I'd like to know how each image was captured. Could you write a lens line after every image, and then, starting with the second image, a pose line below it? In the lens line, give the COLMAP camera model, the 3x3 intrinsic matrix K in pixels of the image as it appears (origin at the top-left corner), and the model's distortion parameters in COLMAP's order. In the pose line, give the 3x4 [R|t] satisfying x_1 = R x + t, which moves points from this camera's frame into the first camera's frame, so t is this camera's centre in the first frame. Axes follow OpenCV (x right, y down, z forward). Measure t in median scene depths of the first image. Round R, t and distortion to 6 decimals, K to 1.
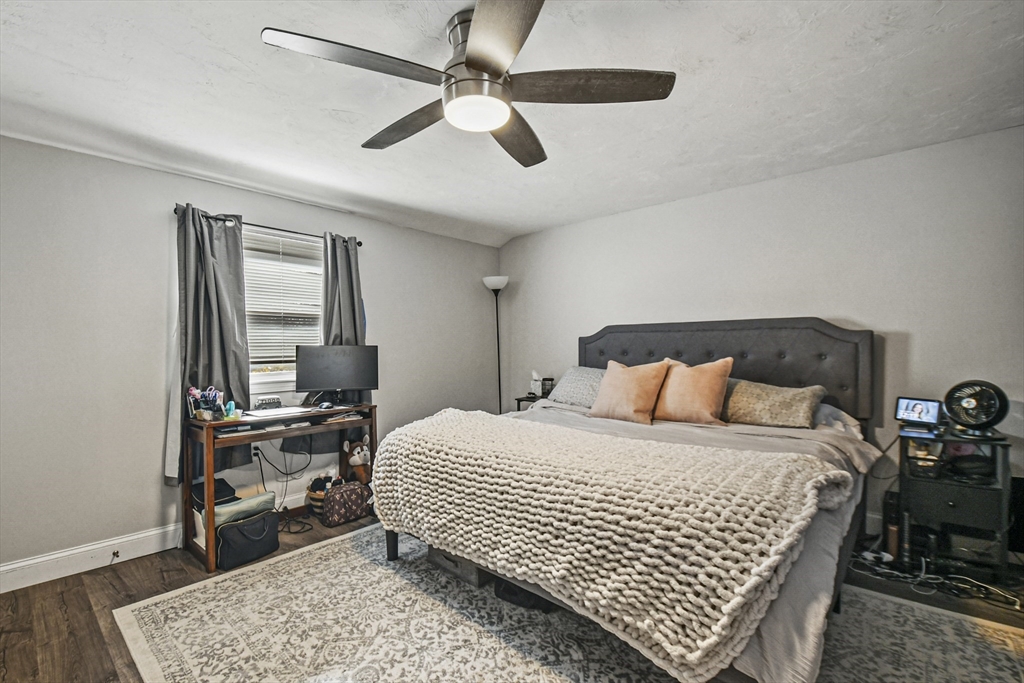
lens RADIAL K [[458.0, 0, 504.2], [0, 458.0, 345.9], [0, 0, 1]] dist [0.021591, -0.018070]
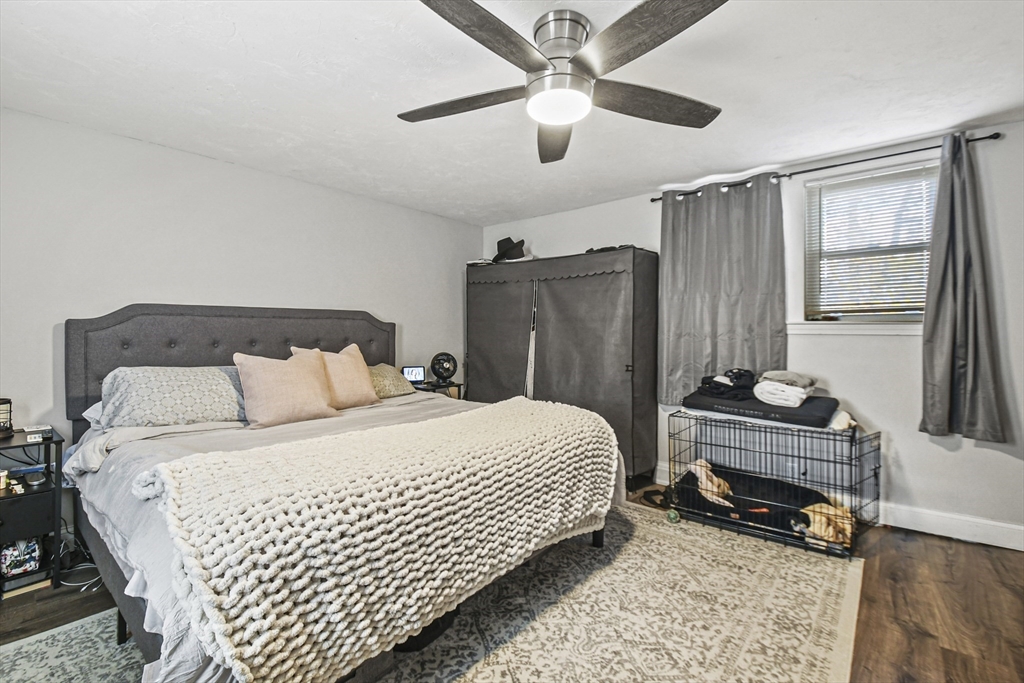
lens RADIAL K [[453.3, 0, 509.6], [0, 453.3, 322.0], [0, 0, 1]] dist [0.018696, -0.018122]
pose [[-0.042267, 0.024959, 0.998795, -0.785922], [0.003738, 0.999685, -0.024823, 0.001604], [-0.999099, 0.002685, -0.042347, 0.845196]]
